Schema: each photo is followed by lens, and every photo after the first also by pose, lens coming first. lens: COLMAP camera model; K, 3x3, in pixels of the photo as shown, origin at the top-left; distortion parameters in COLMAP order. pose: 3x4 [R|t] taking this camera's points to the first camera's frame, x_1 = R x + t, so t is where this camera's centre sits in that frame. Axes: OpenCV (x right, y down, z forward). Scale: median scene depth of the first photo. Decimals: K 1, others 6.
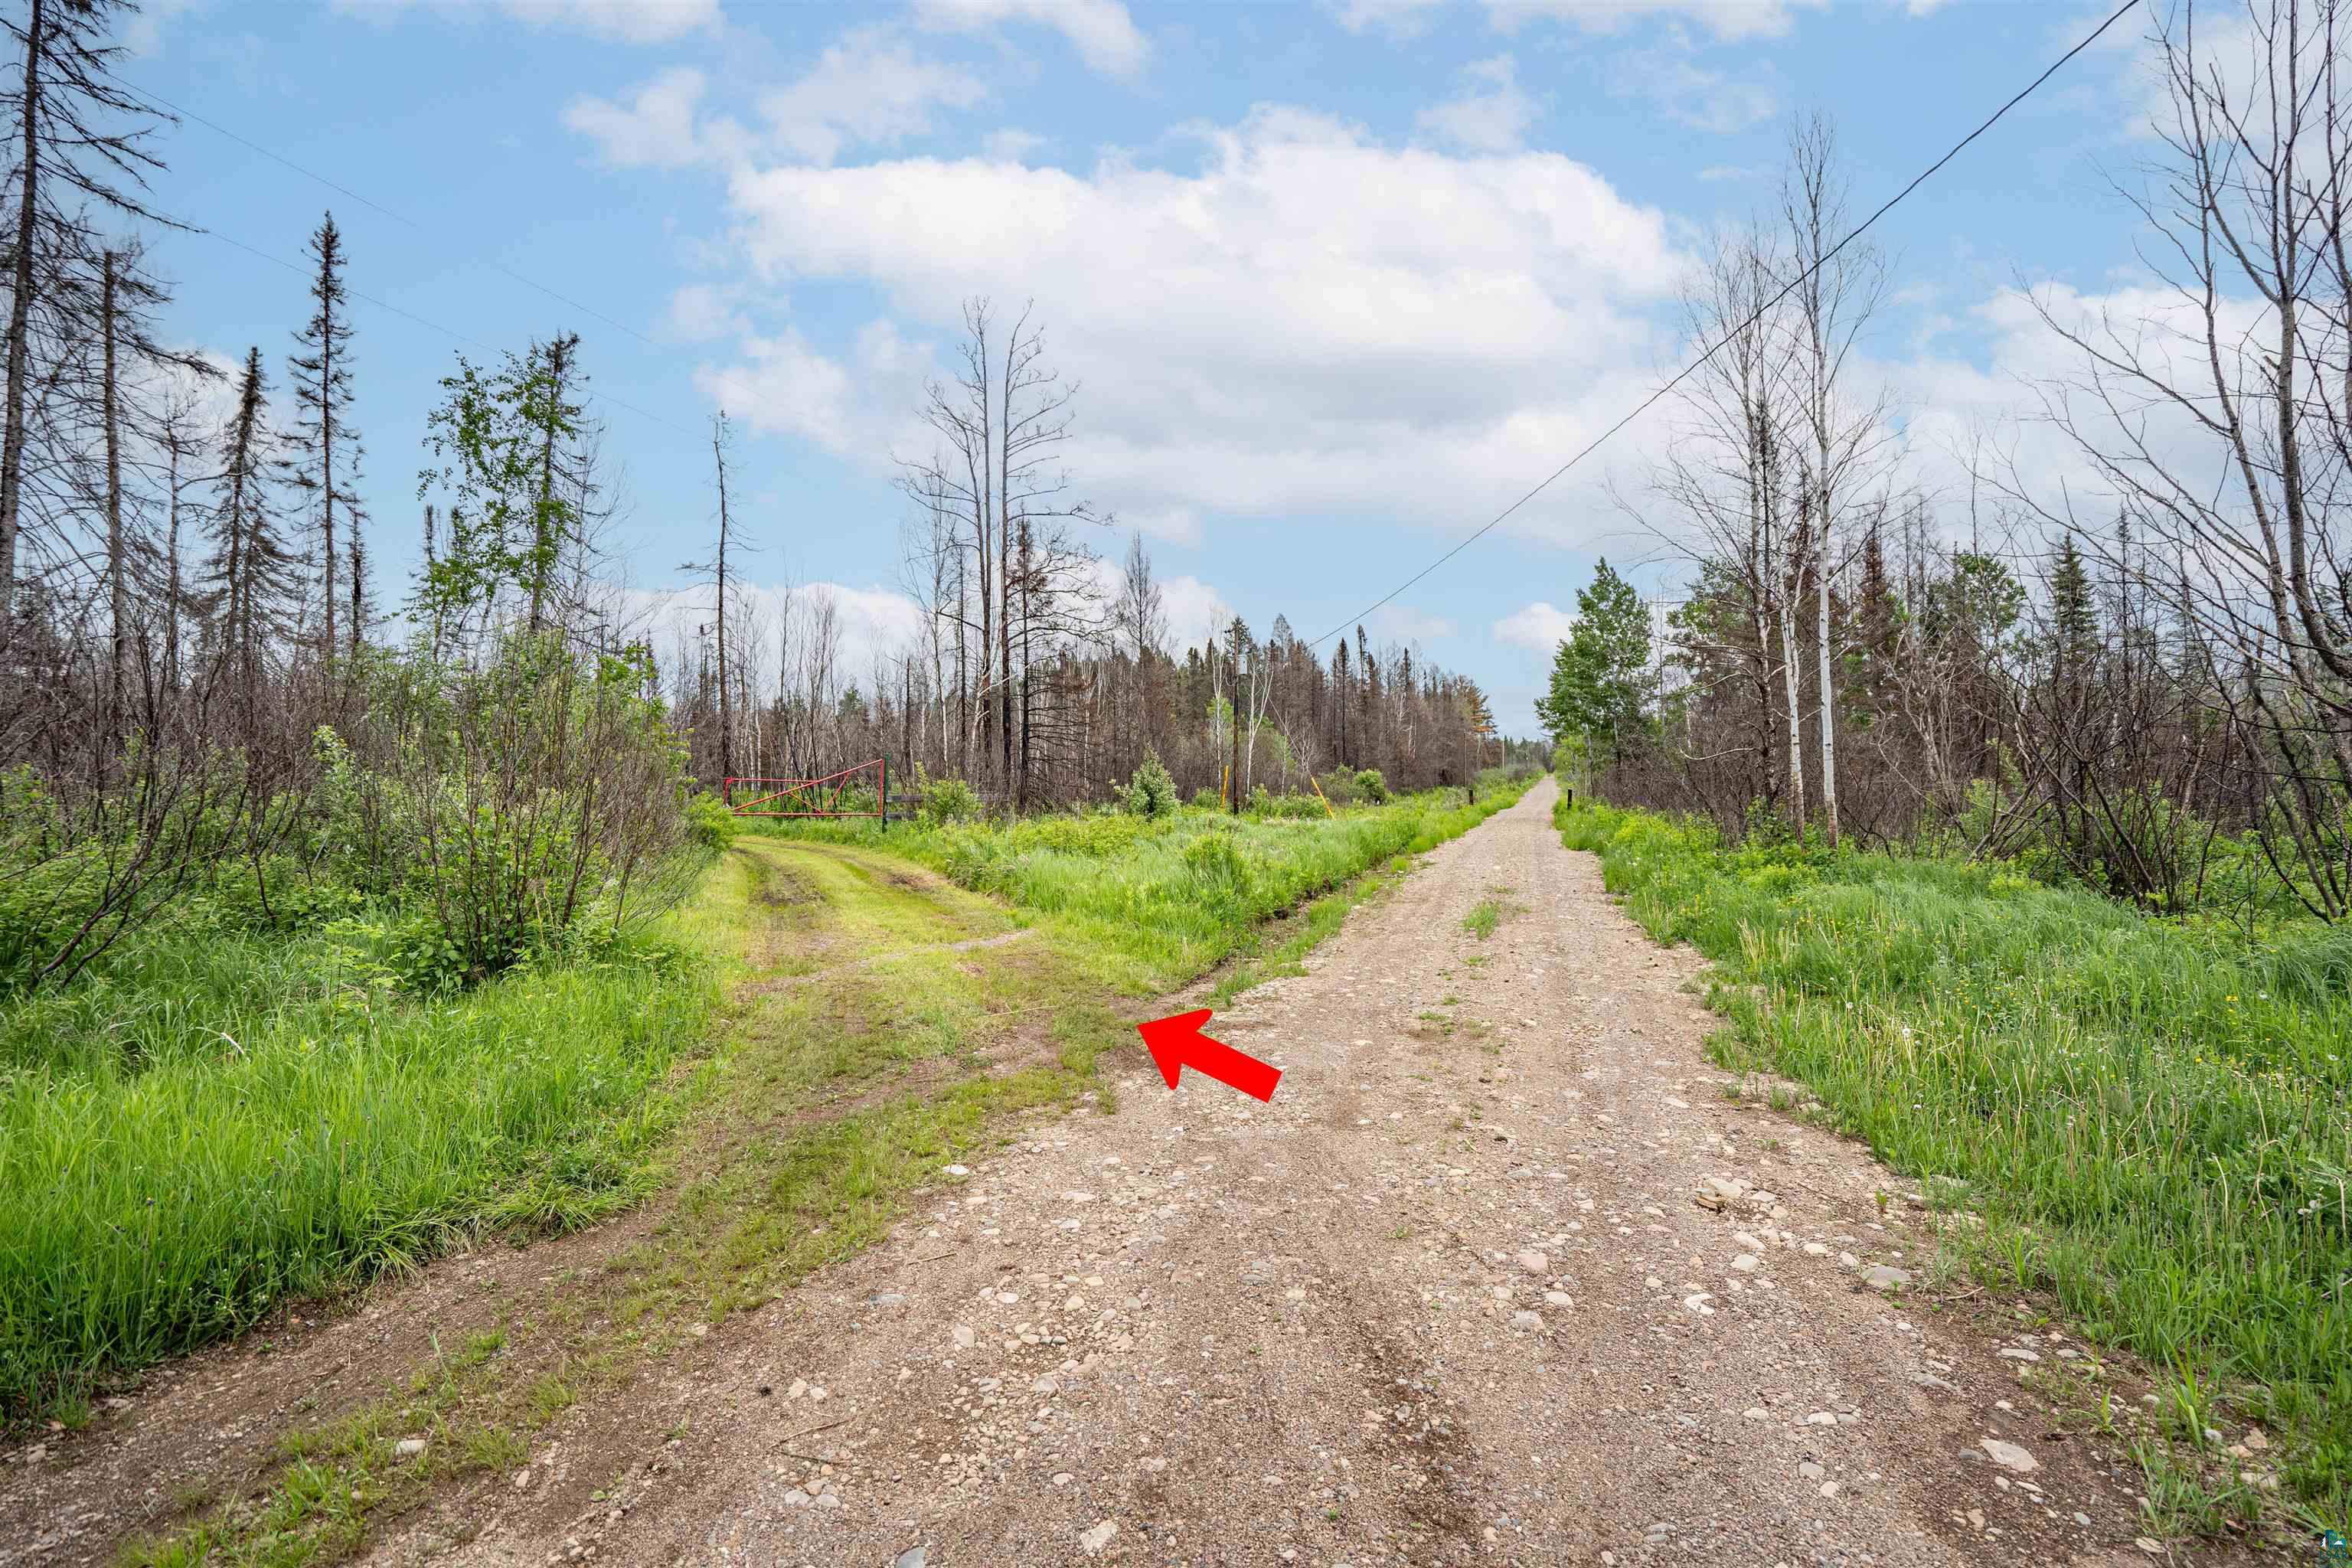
lens RADIAL K [[1084.5, 0, 1168.2], [0, 1084.5, 765.3], [0, 0, 1]] dist [-0.002383, 0.000004]
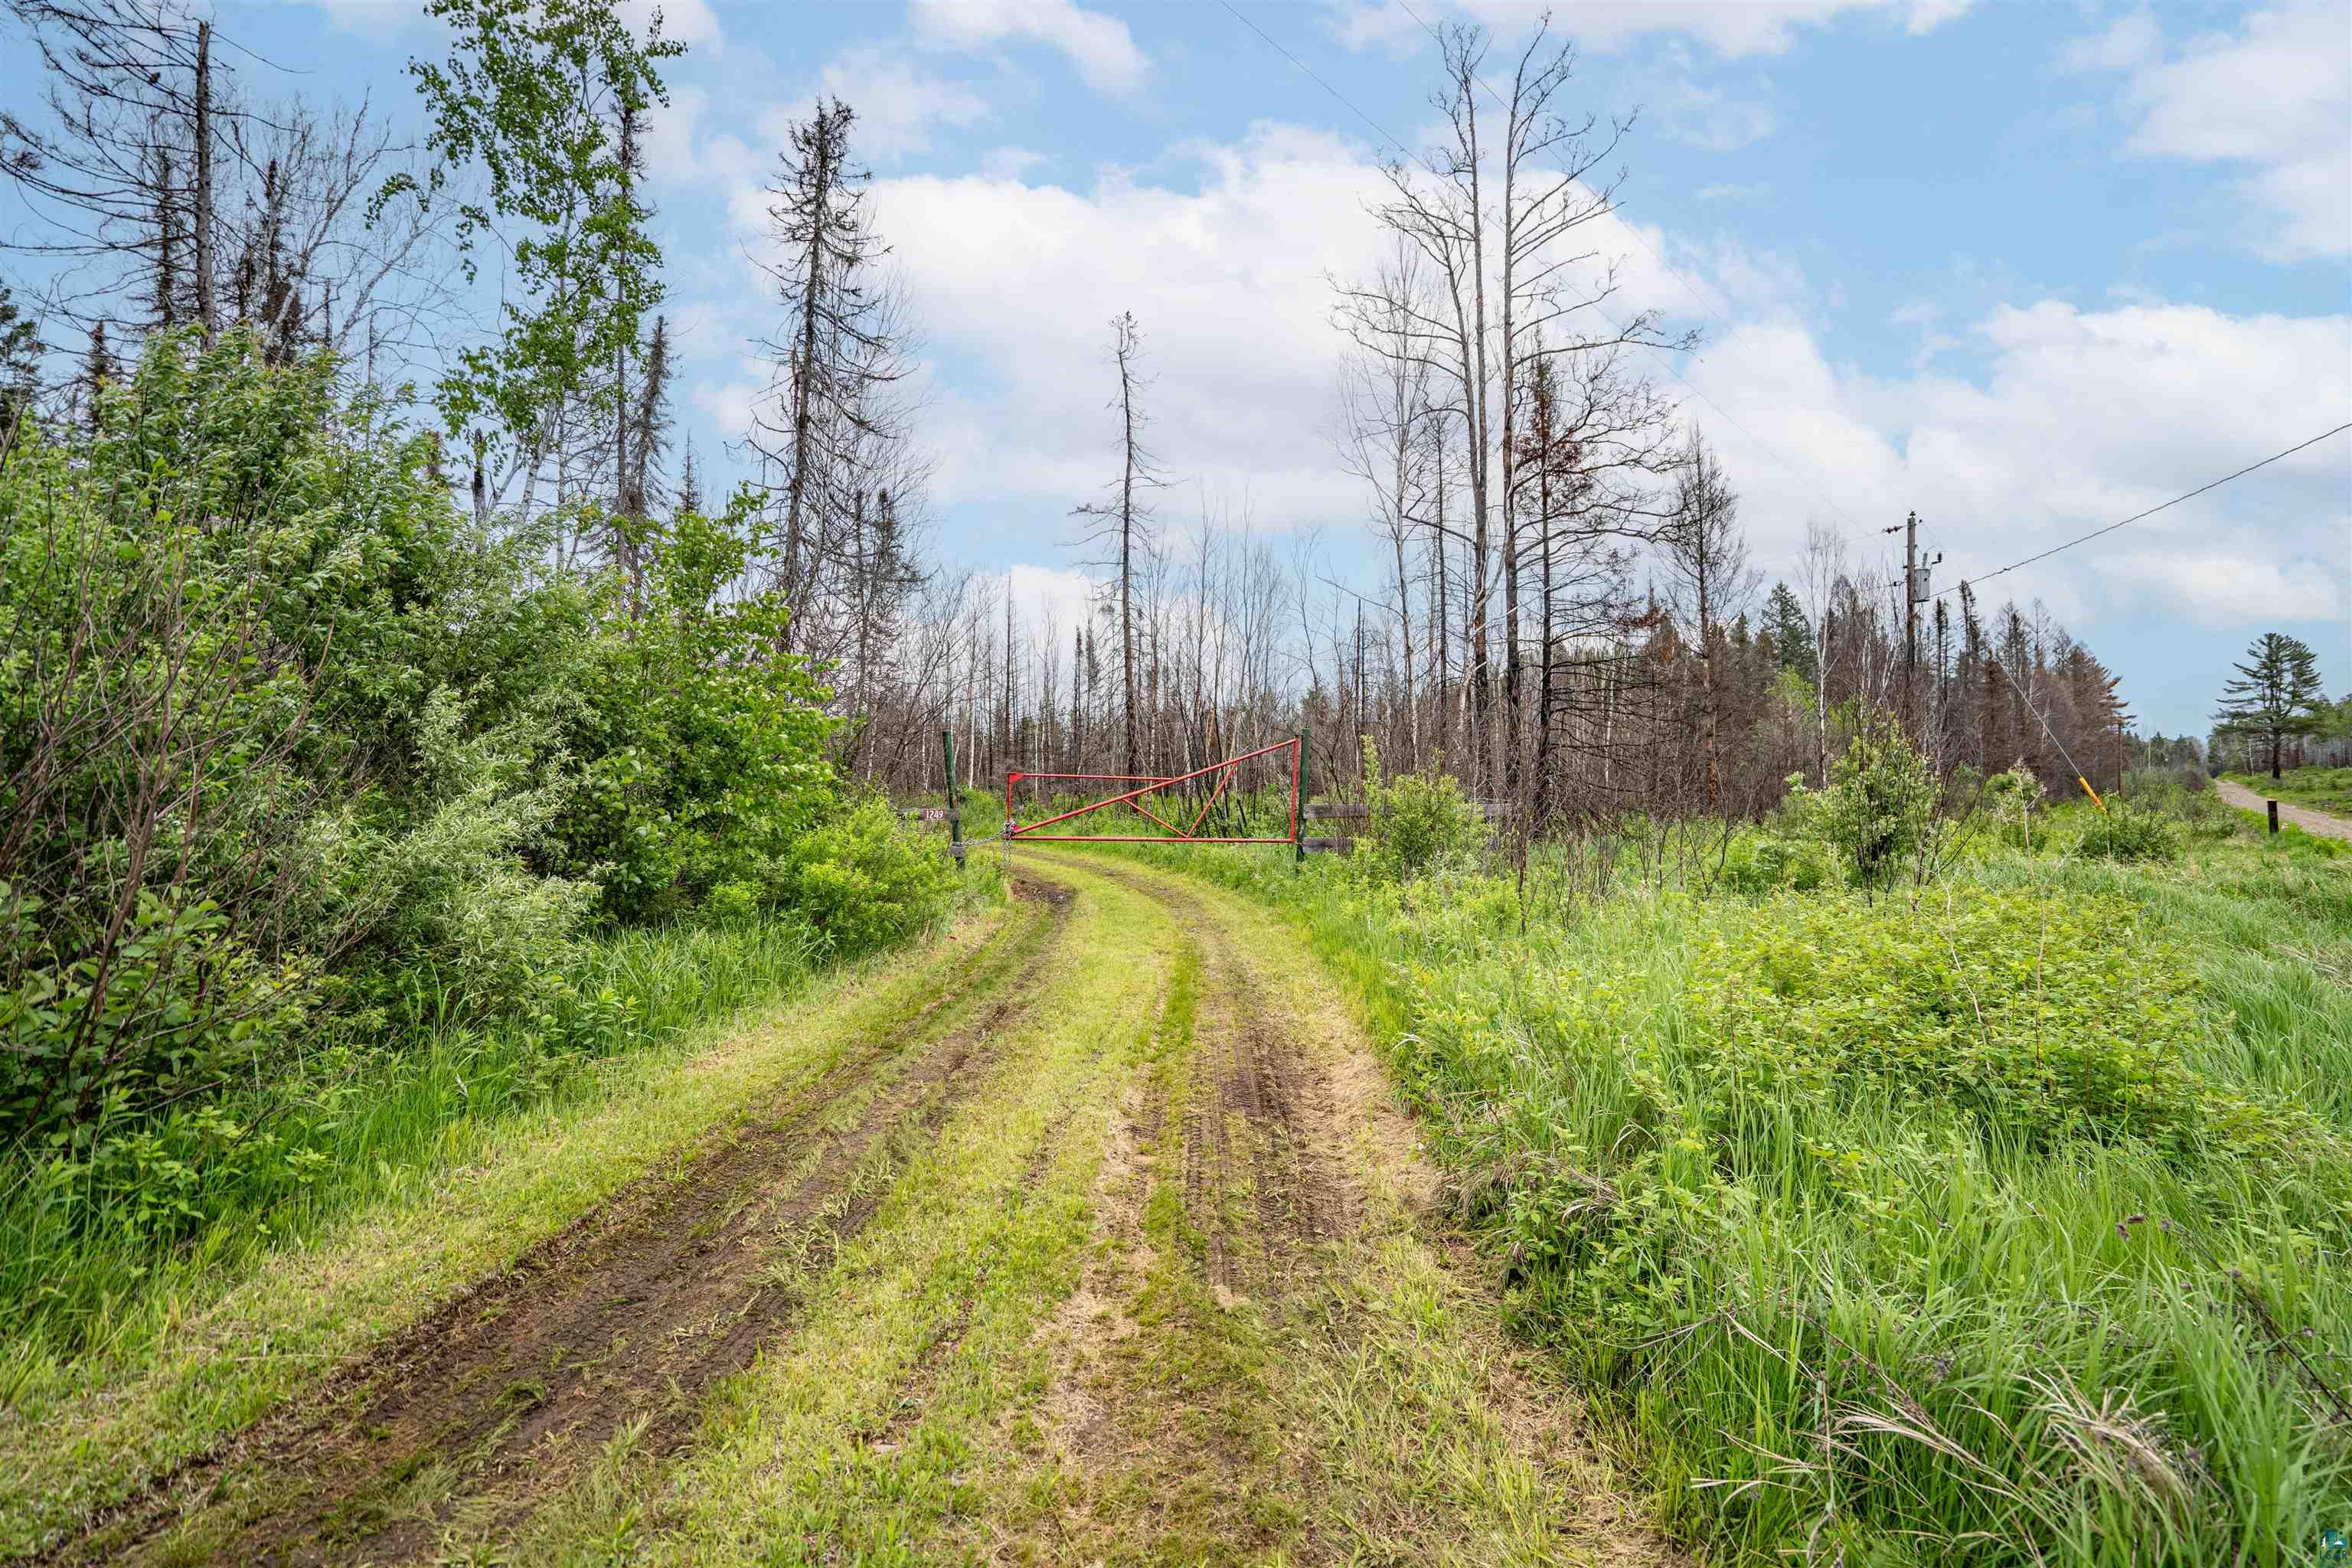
lens RADIAL K [[1084.5, 0, 1167.0], [0, 1084.5, 774.3], [0, 0, 1]] dist [-0.002383, 0.000004]
pose [[0.907190, -0.008178, -0.420642, -0.068807], [0.009418, 0.999955, 0.000871, 0.008062], [0.420616, -0.004752, 0.907226, 0.349778]]
